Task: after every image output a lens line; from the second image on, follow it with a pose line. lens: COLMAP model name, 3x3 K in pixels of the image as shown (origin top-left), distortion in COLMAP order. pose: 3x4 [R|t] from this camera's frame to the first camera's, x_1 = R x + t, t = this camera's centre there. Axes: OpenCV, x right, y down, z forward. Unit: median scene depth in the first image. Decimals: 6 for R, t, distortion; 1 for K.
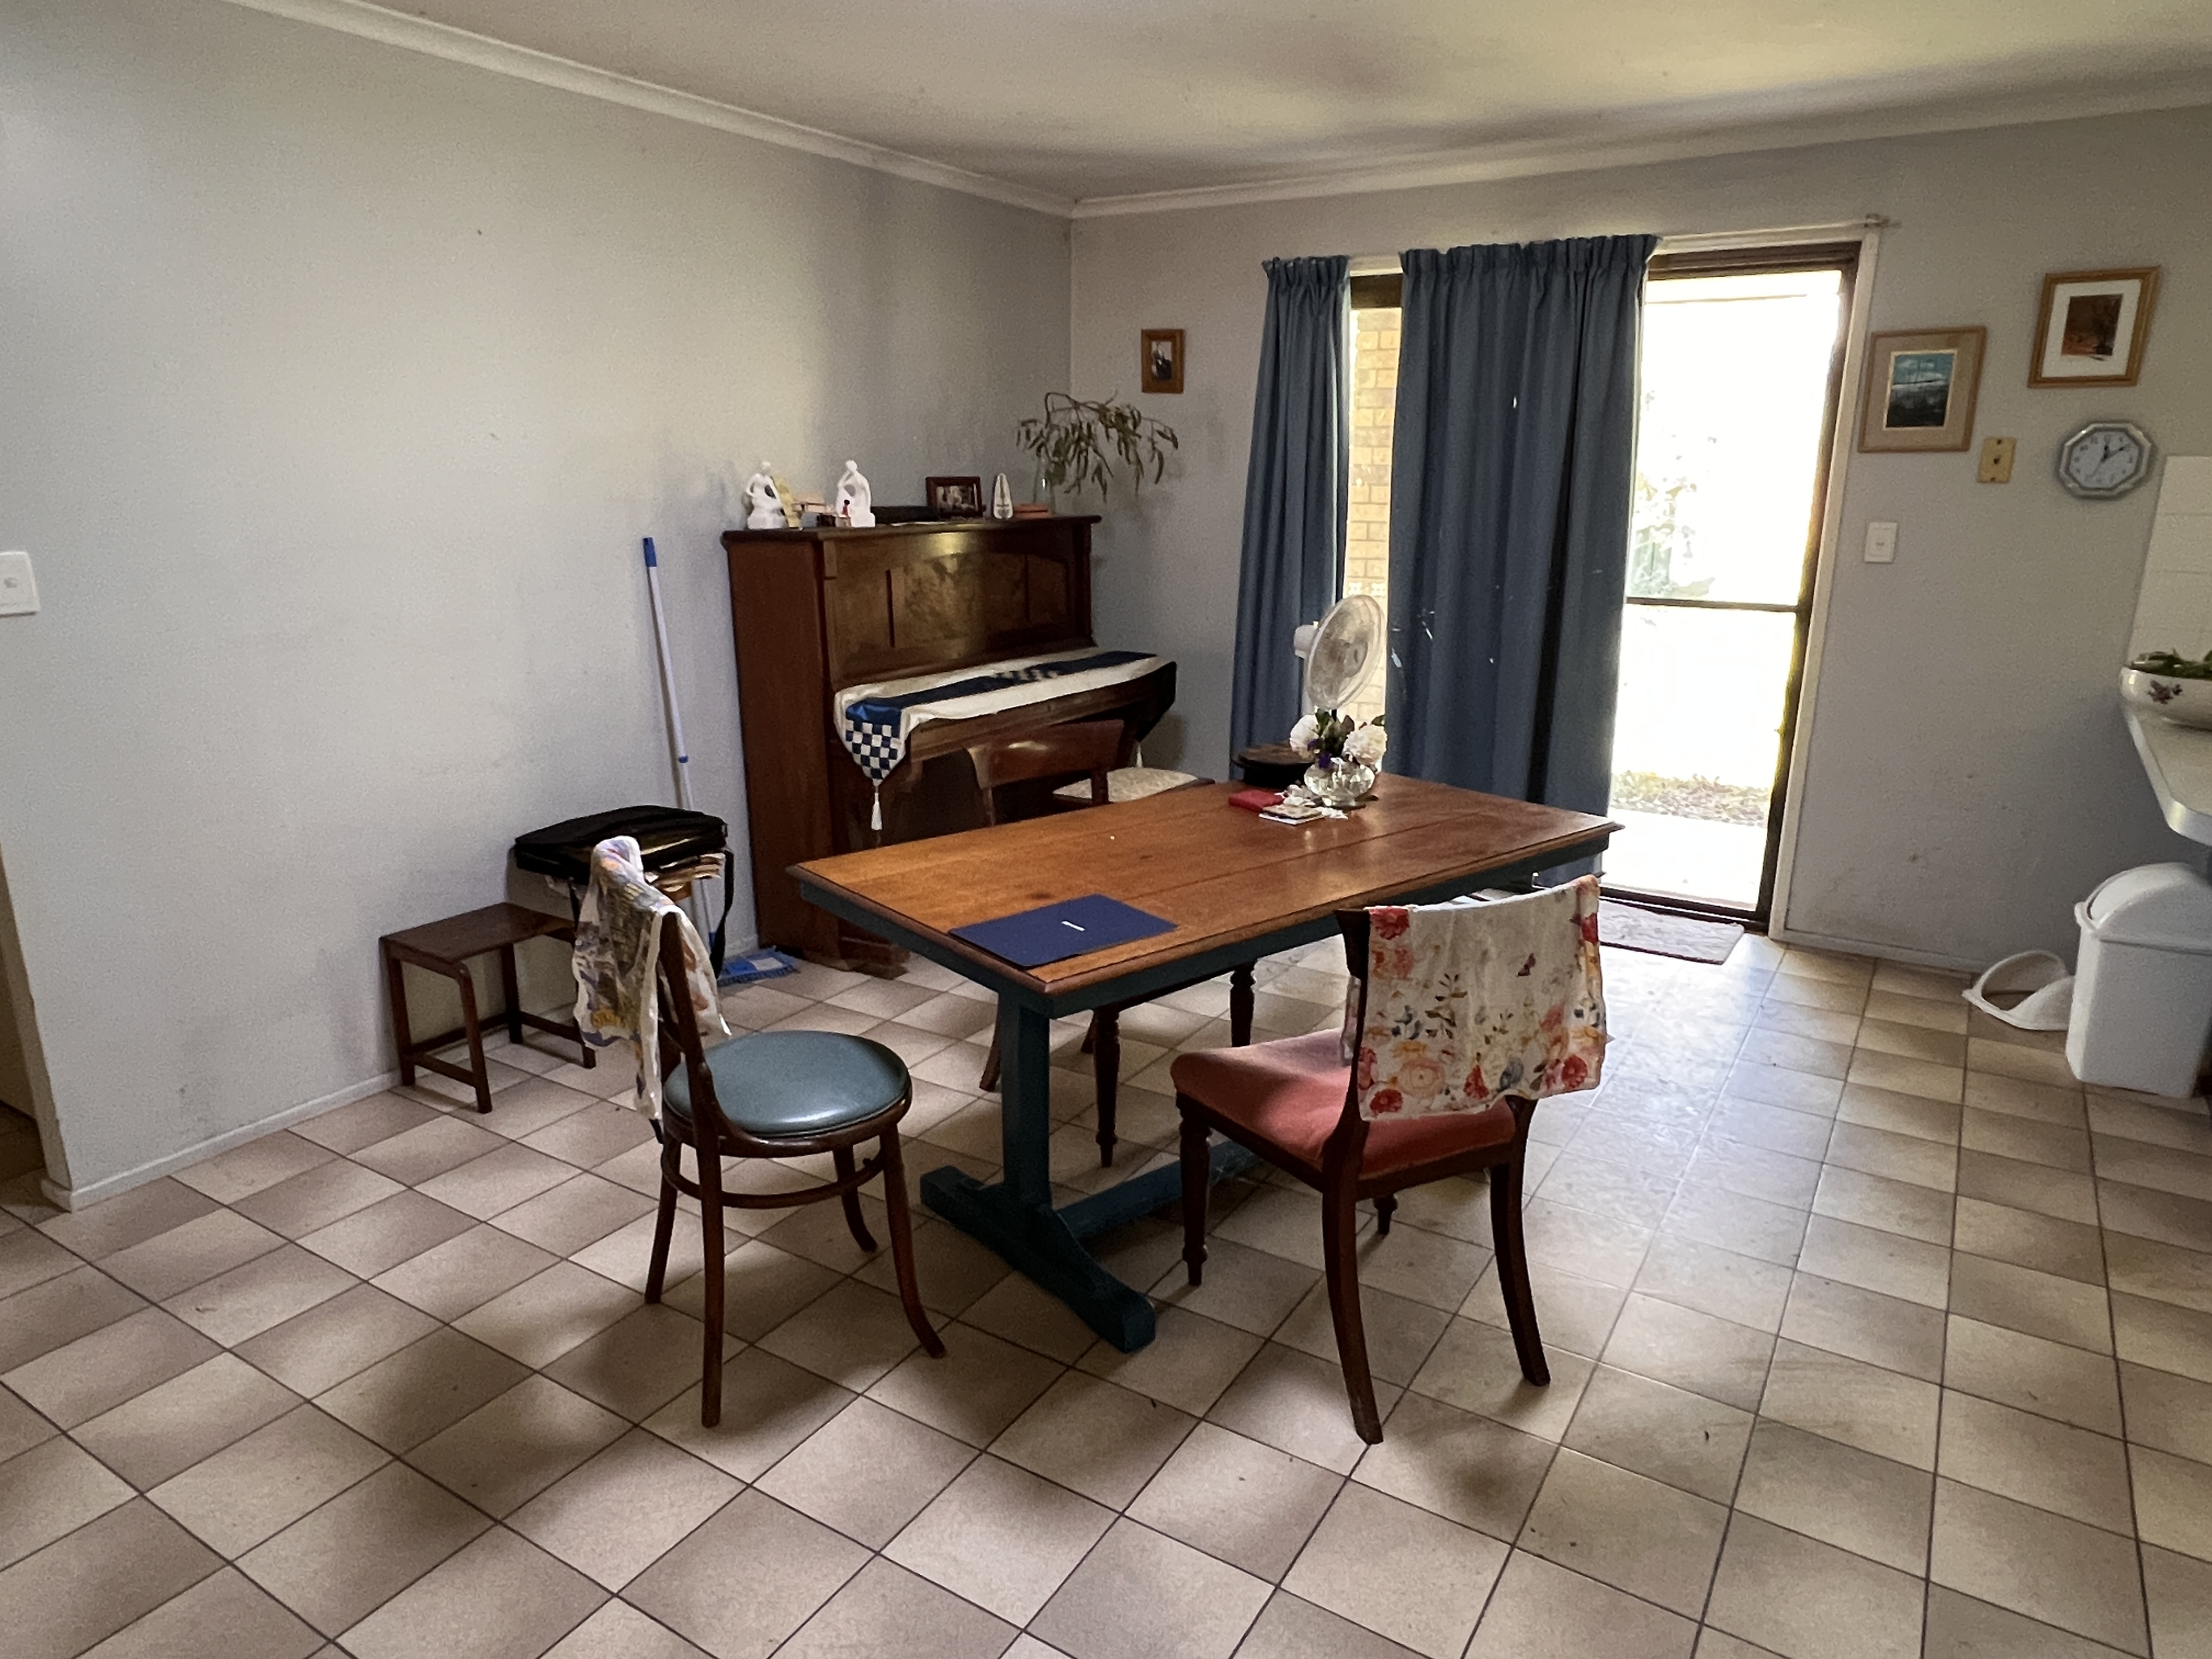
lens RADIAL K [[1396.1, 0, 1097.2], [0, 1396.1, 837.0], [0, 0, 1]] dist [0.006905, -0.000825]
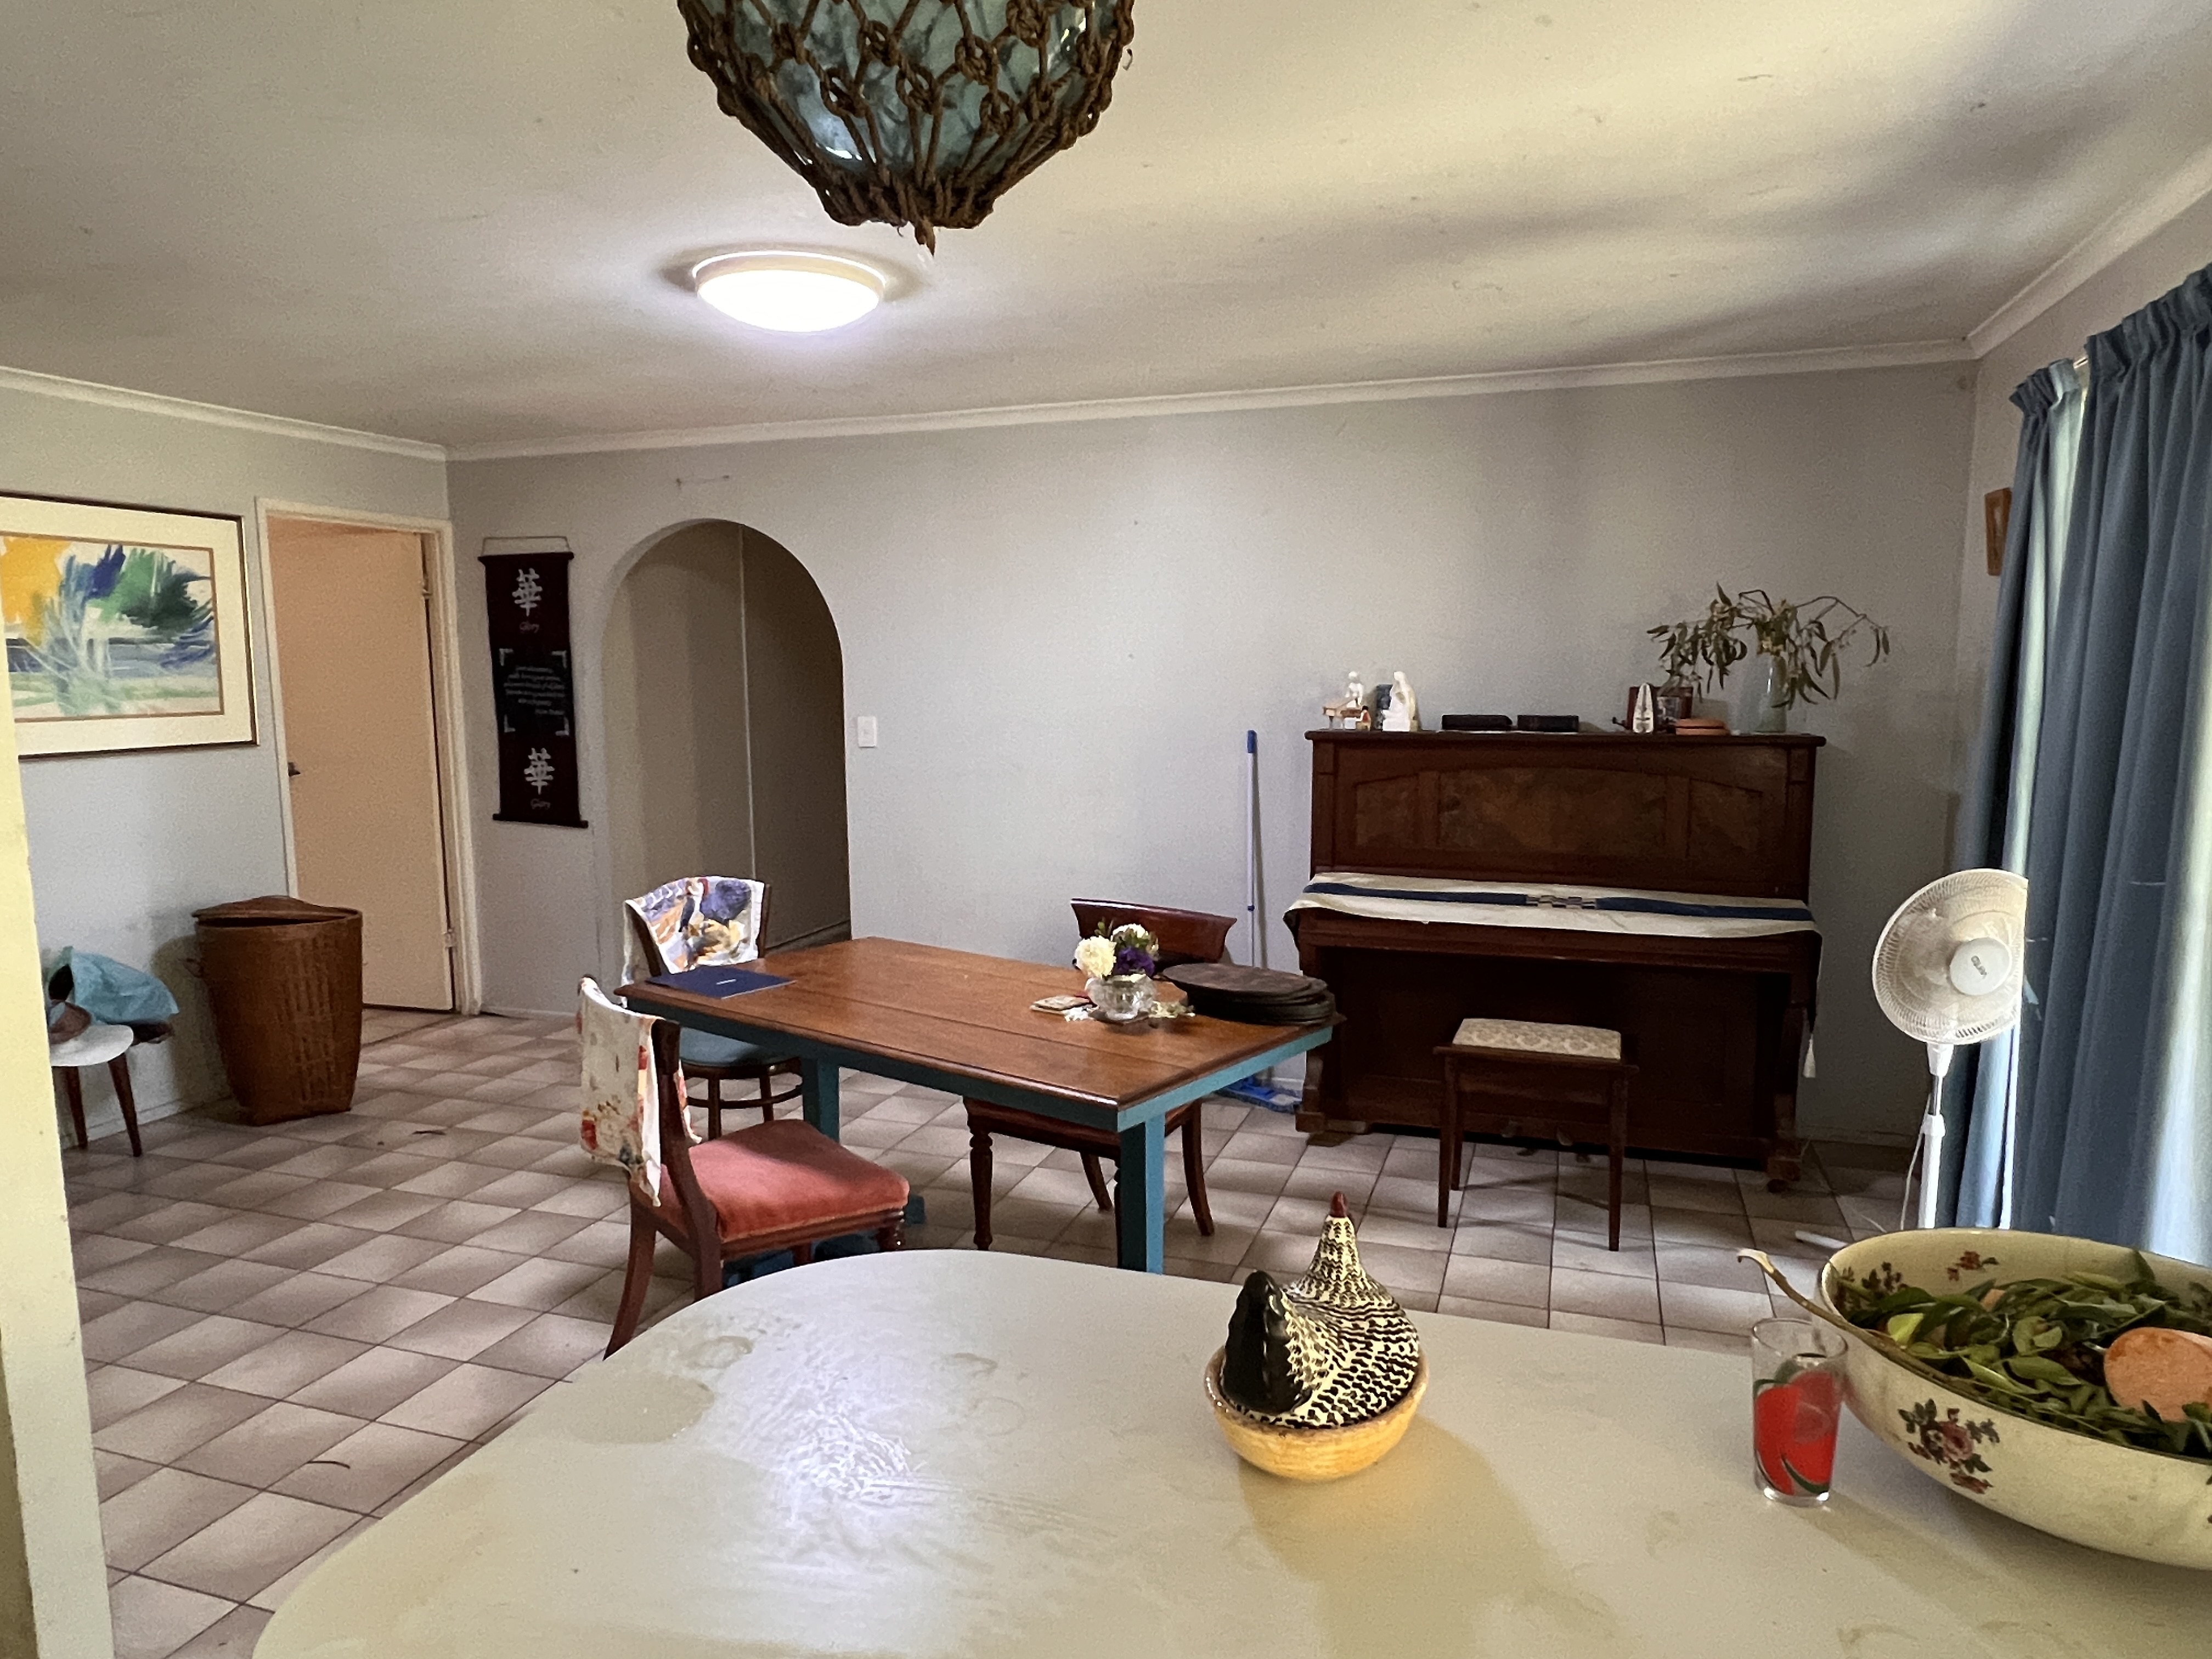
lens RADIAL K [[1396.1, 0, 1101.3], [0, 1396.1, 843.1], [0, 0, 1]] dist [0.006905, -0.000825]
pose [[0.237773, 0.120060, -0.963872, 0.818646], [-0.248409, 0.966848, 0.059152, -0.145206], [0.939019, 0.225370, 0.259715, 0.524385]]
